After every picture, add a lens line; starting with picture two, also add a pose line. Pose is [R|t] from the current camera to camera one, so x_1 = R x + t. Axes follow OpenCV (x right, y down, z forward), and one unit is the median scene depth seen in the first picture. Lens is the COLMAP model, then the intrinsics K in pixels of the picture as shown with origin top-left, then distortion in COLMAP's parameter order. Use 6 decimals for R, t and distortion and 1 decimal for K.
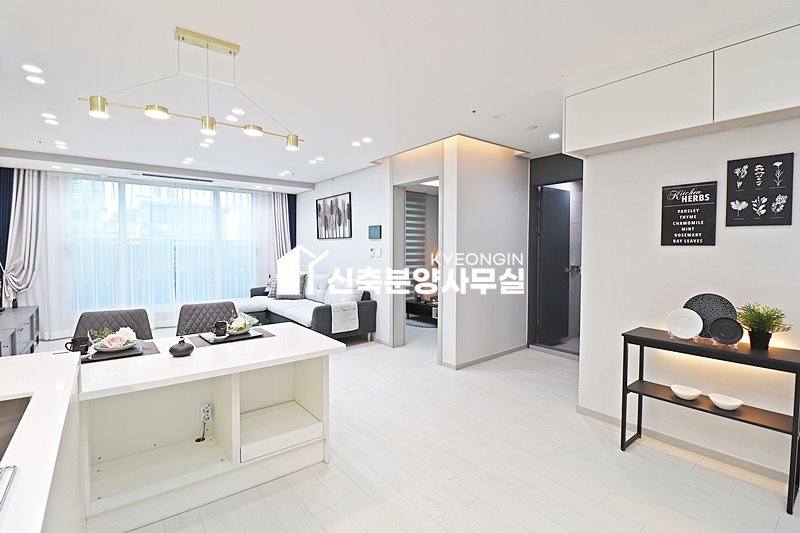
lens RADIAL K [[372.3, 0, 398.8], [0, 372.3, 254.6], [0, 0, 1]] dist [-0.009562, -0.006601]
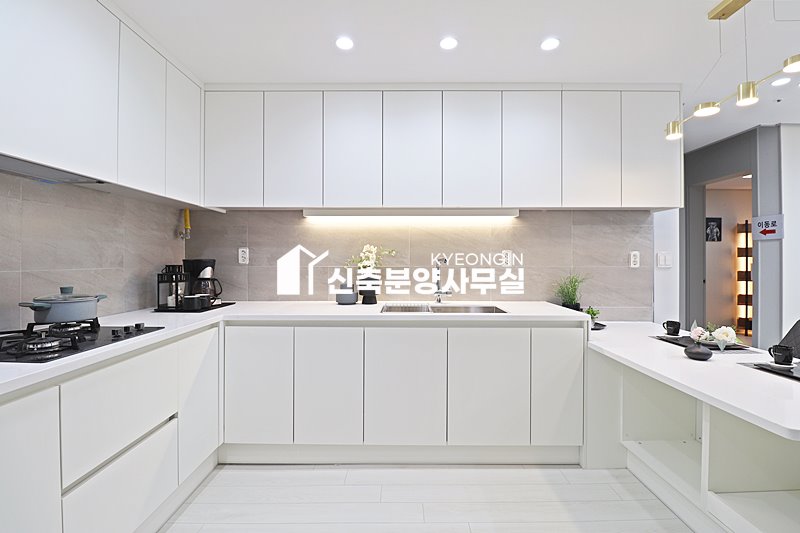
lens RADIAL K [[372.3, 0, 405.5], [0, 372.3, 258.1], [0, 0, 1]] dist [-0.009562, -0.006601]
pose [[-0.610311, -0.007247, -0.792129, 0.232262], [-0.017707, 0.999833, 0.004495, 0.008500], [0.791964, 0.016769, -0.610338, 0.366678]]
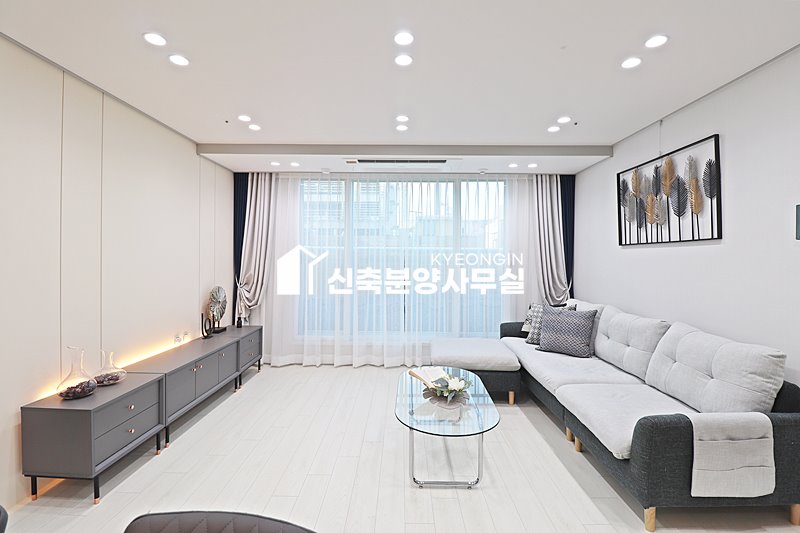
lens RADIAL K [[372.3, 0, 399.7], [0, 372.3, 264.6], [0, 0, 1]] dist [-0.009562, -0.006601]
pose [[0.780865, 0.013582, -0.624552, -0.169972], [-0.015394, 0.999878, 0.002497, -0.014027], [0.624510, 0.007664, 0.780979, 0.495500]]
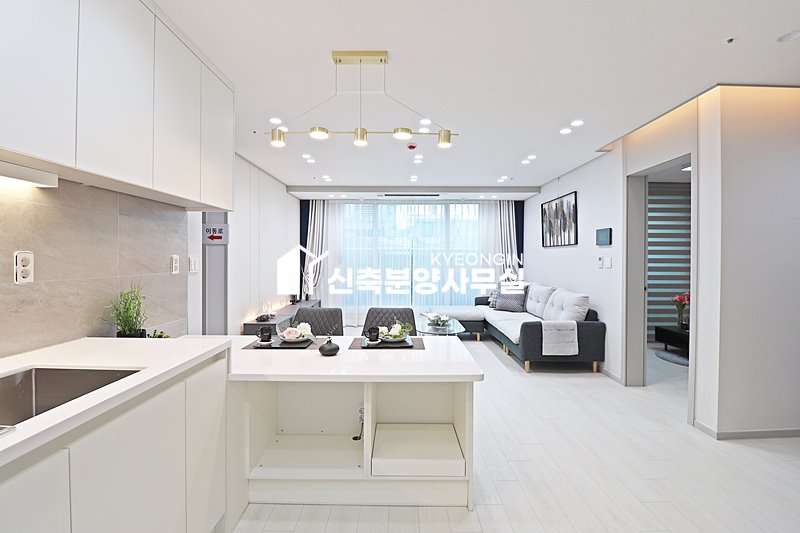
lens RADIAL K [[372.3, 0, 401.7], [0, 372.3, 258.1], [0, 0, 1]] dist [-0.009562, -0.006601]
pose [[0.786516, -0.000372, -0.617570, 0.090056], [-0.011780, 0.999809, -0.015605, 0.002950], [0.617457, 0.019548, 0.786361, 0.104537]]
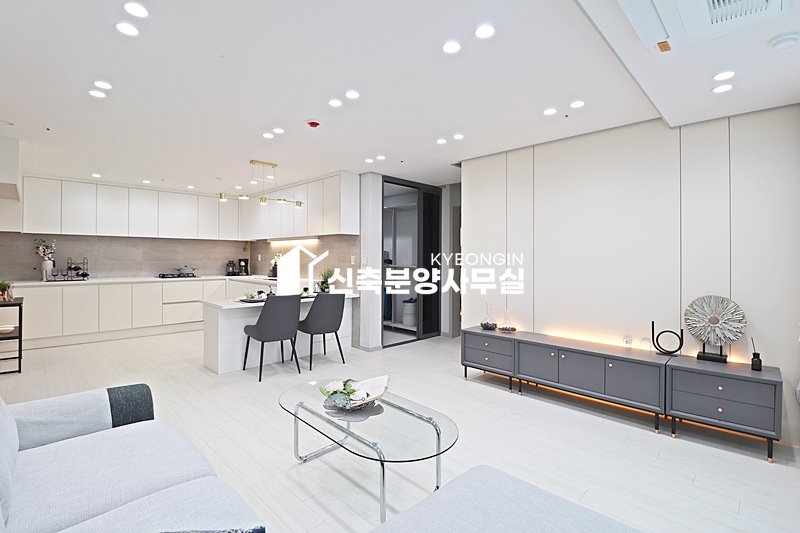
lens RADIAL K [[372.3, 0, 399.7], [0, 372.3, 258.4], [0, 0, 1]] dist [-0.009562, -0.006601]
pose [[-0.991854, -0.009038, -0.127061, -0.428098], [-0.012010, 0.999671, 0.022645, -0.023727], [0.126814, 0.023987, -0.991636, 1.357439]]
